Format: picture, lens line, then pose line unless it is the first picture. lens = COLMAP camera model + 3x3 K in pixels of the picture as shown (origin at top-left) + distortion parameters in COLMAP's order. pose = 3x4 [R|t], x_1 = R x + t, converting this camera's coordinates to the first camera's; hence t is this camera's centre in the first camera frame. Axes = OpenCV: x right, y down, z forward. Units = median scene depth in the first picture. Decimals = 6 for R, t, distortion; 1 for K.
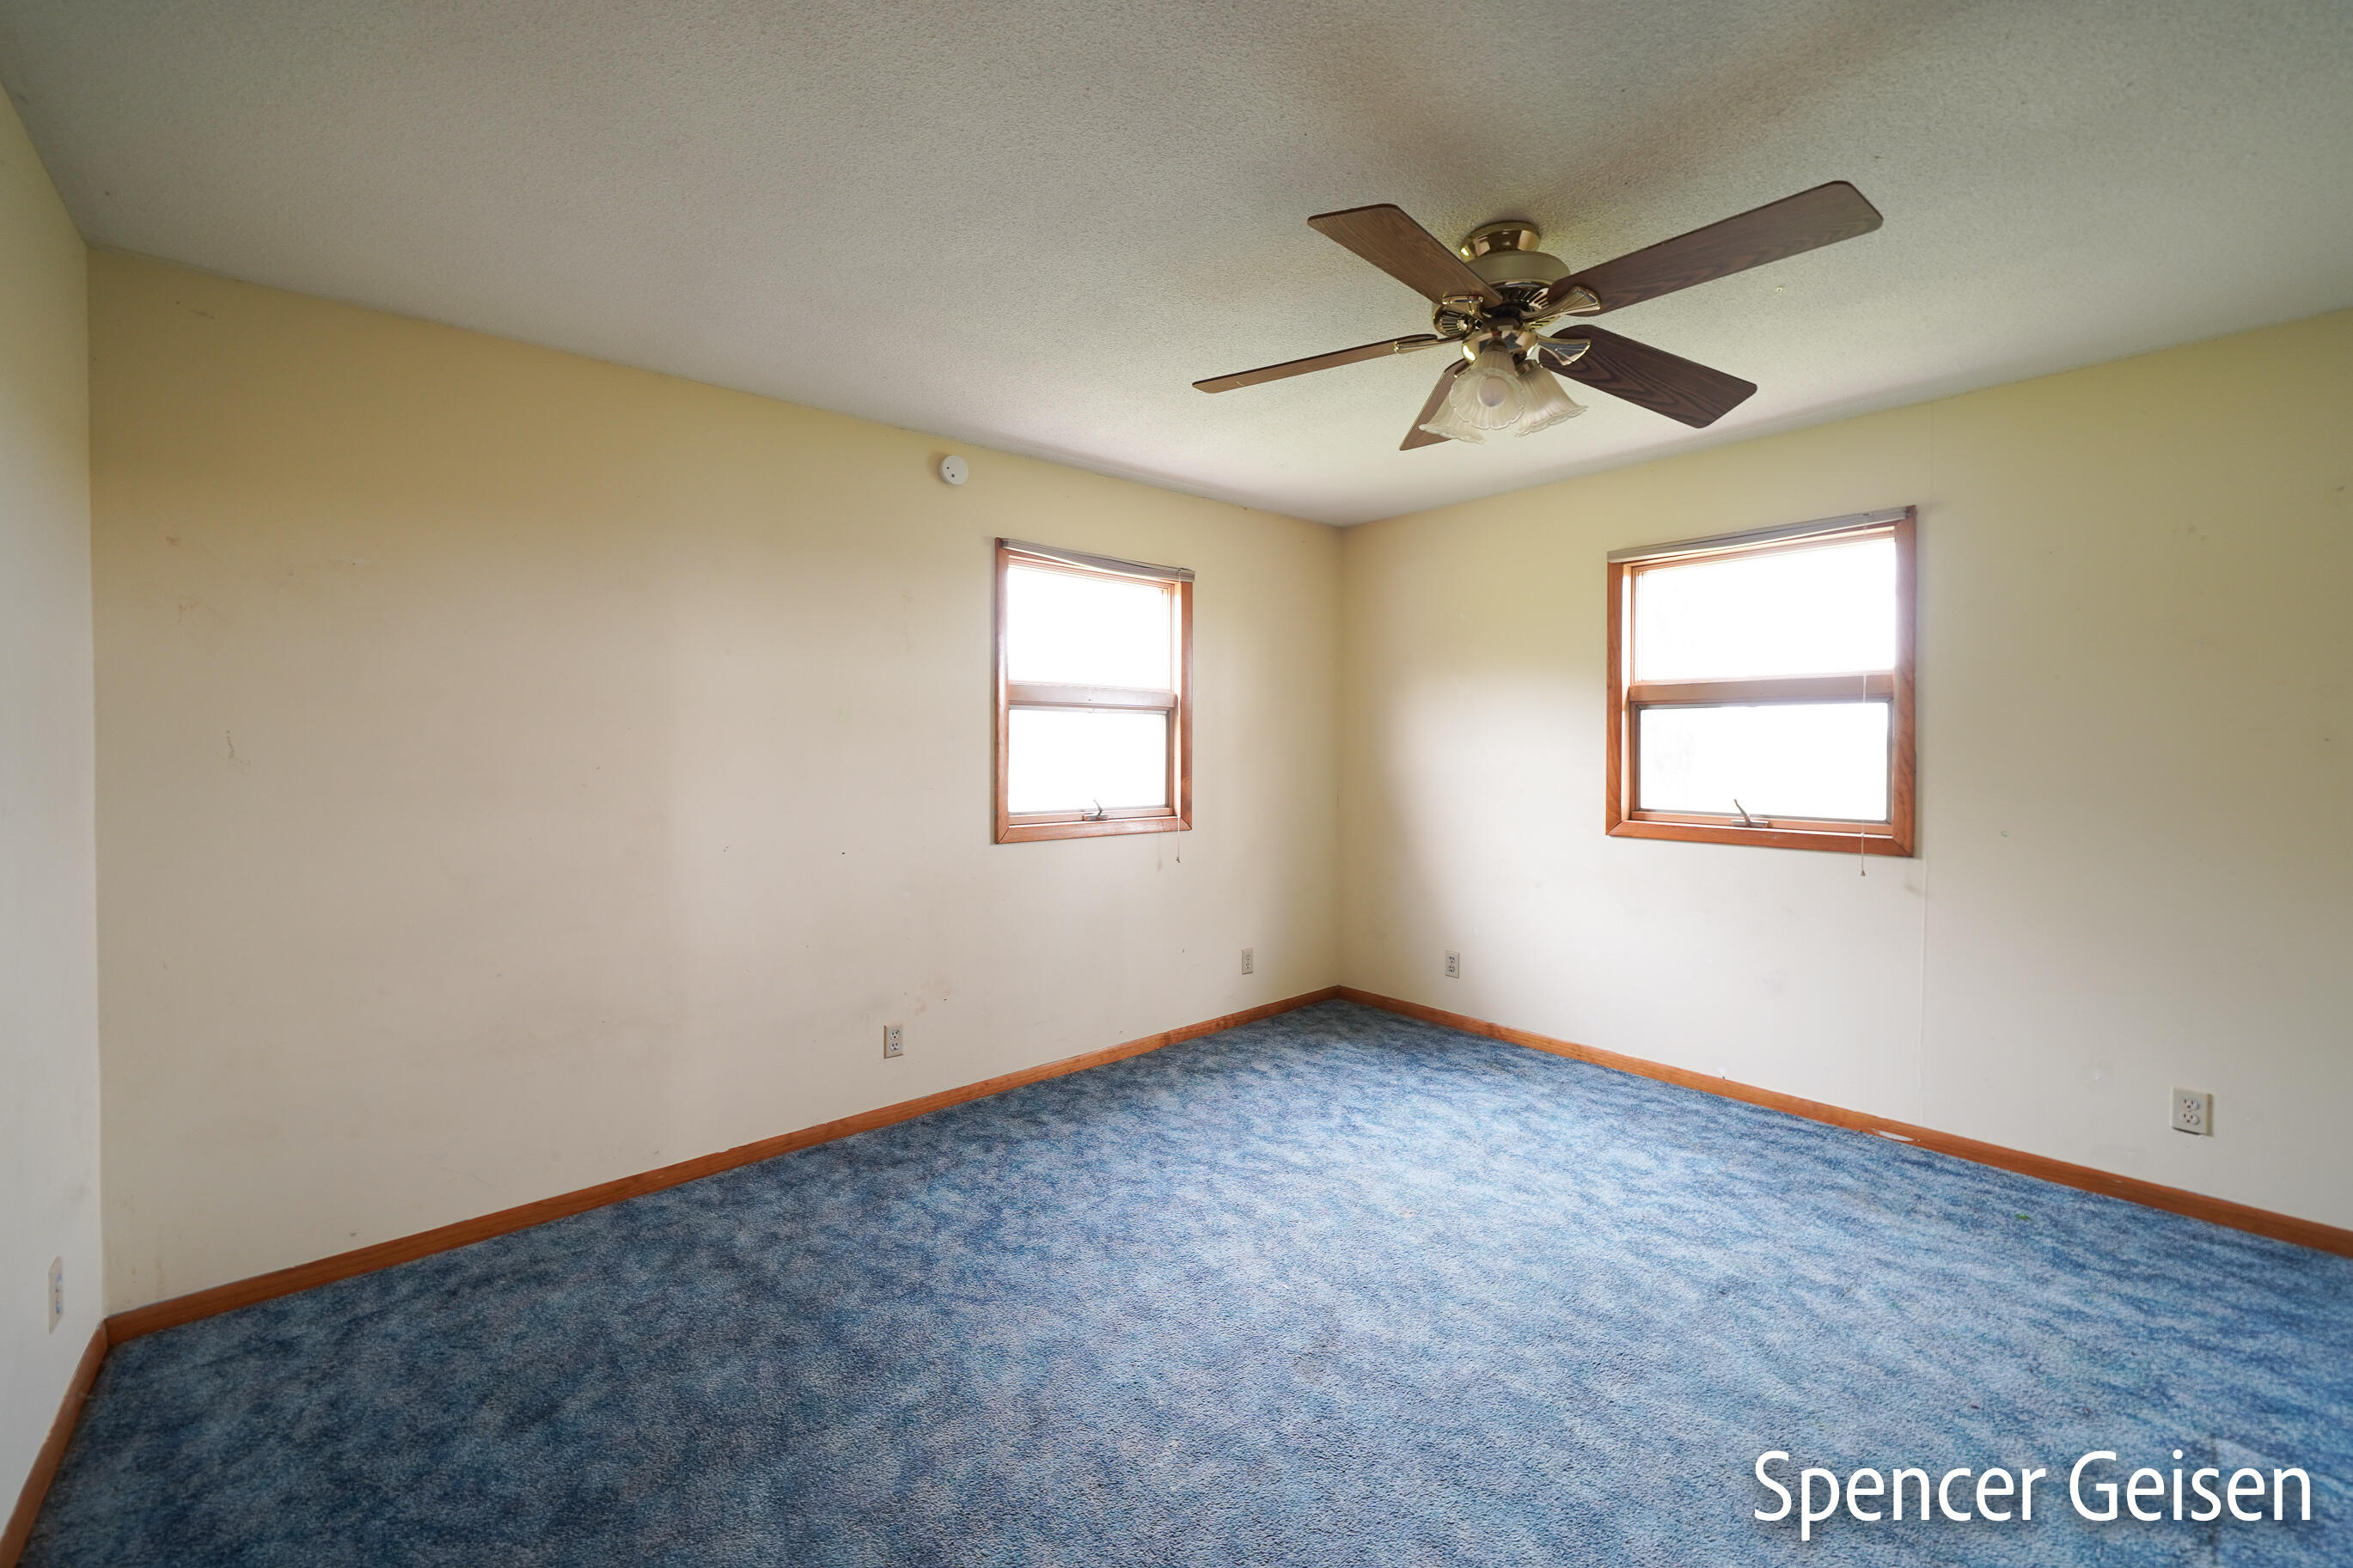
lens RADIAL K [[932.0, 0, 1071.1], [0, 932.0, 723.8], [0, 0, 1]] dist [-0.004242, 0.000252]
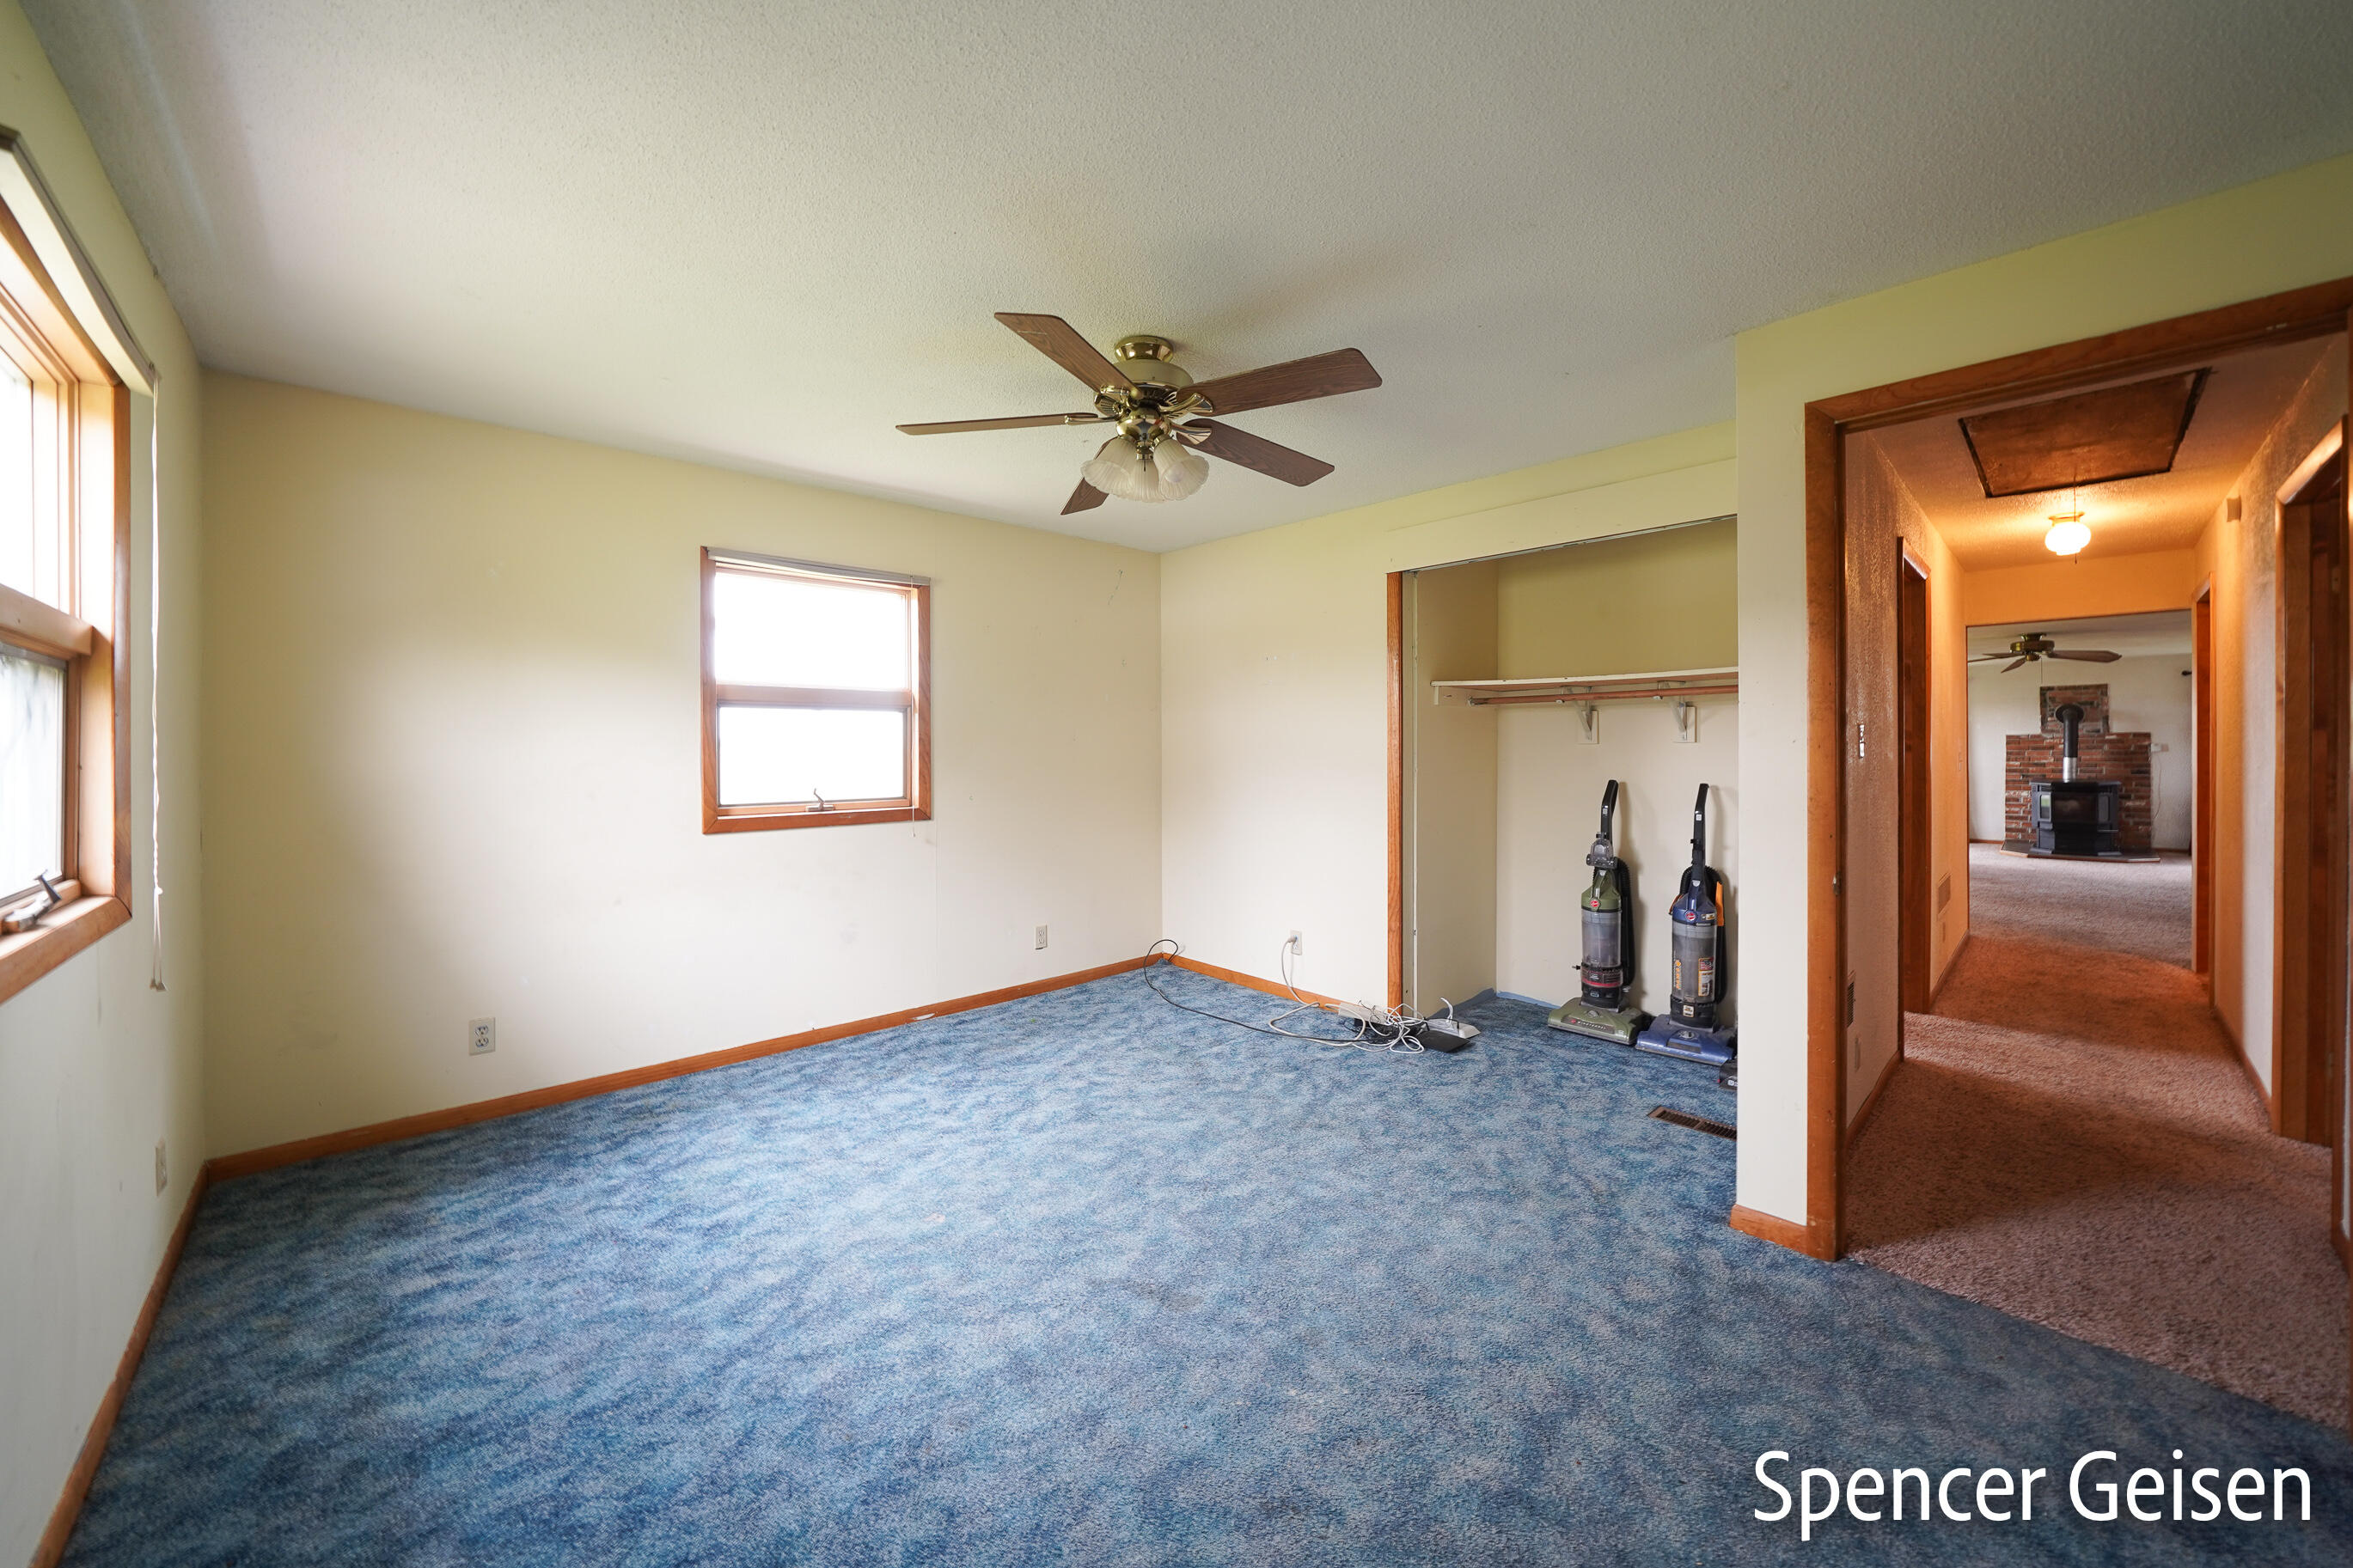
lens RADIAL K [[934.6, 0, 1179.6], [0, 934.6, 739.5], [0, 0, 1]] dist [-0.012958, -0.000017]
pose [[-0.133676, 0.008660, 0.990987, -0.554152], [-0.021198, 0.999708, -0.011596, 0.025753], [-0.990798, -0.022557, -0.133454, 0.766873]]
